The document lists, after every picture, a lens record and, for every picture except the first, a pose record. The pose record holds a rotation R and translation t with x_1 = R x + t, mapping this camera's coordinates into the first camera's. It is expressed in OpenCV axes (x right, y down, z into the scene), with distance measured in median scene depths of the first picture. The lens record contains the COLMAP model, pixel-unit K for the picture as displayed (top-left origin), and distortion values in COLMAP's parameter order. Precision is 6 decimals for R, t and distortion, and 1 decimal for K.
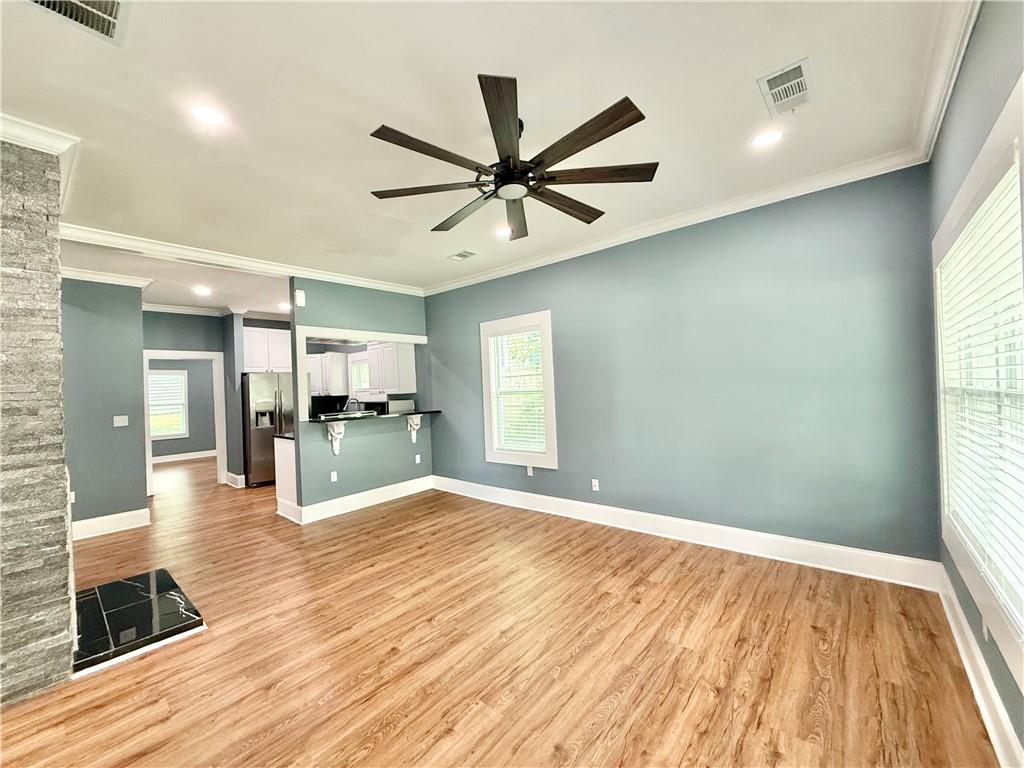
lens RADIAL K [[409.5, 0, 508.7], [0, 409.5, 382.5], [0, 0, 1]] dist [0.001230, -0.000403]
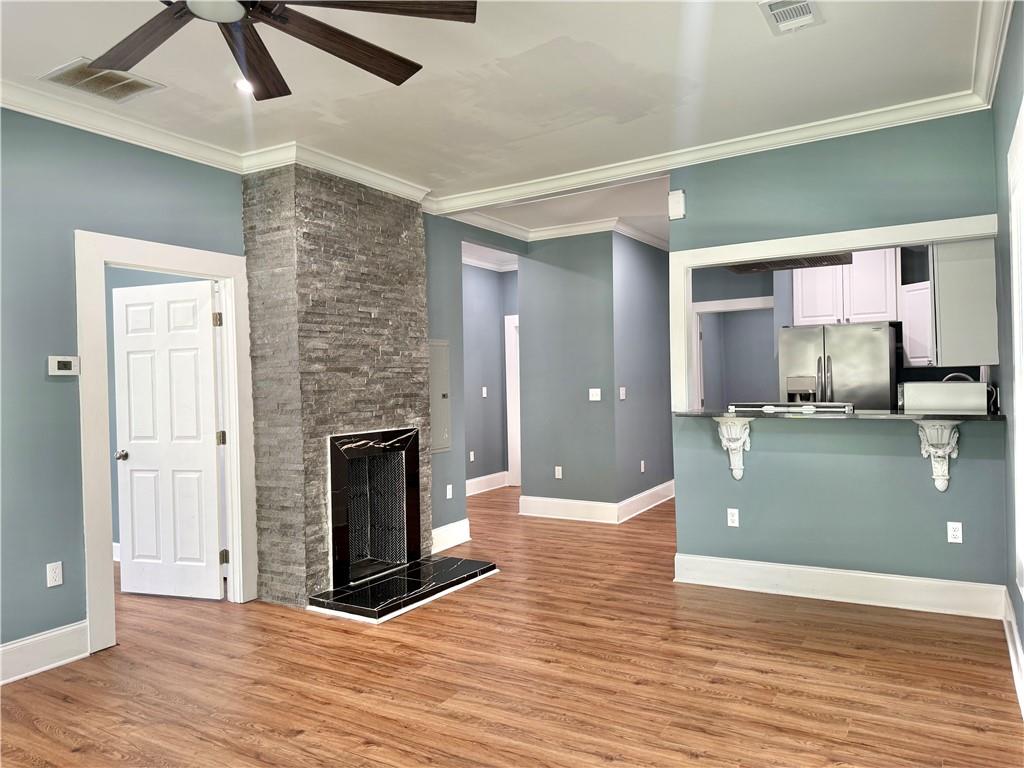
lens RADIAL K [[721.5, 0, 507.4], [0, 721.5, 385.8], [0, 0, 1]] dist [0.109920, -0.170313]
pose [[0.165787, 0.044889, -0.985139, 0.659302], [0.029065, 0.998307, 0.050381, -0.005803], [0.985733, -0.036986, 0.164202, 0.756977]]
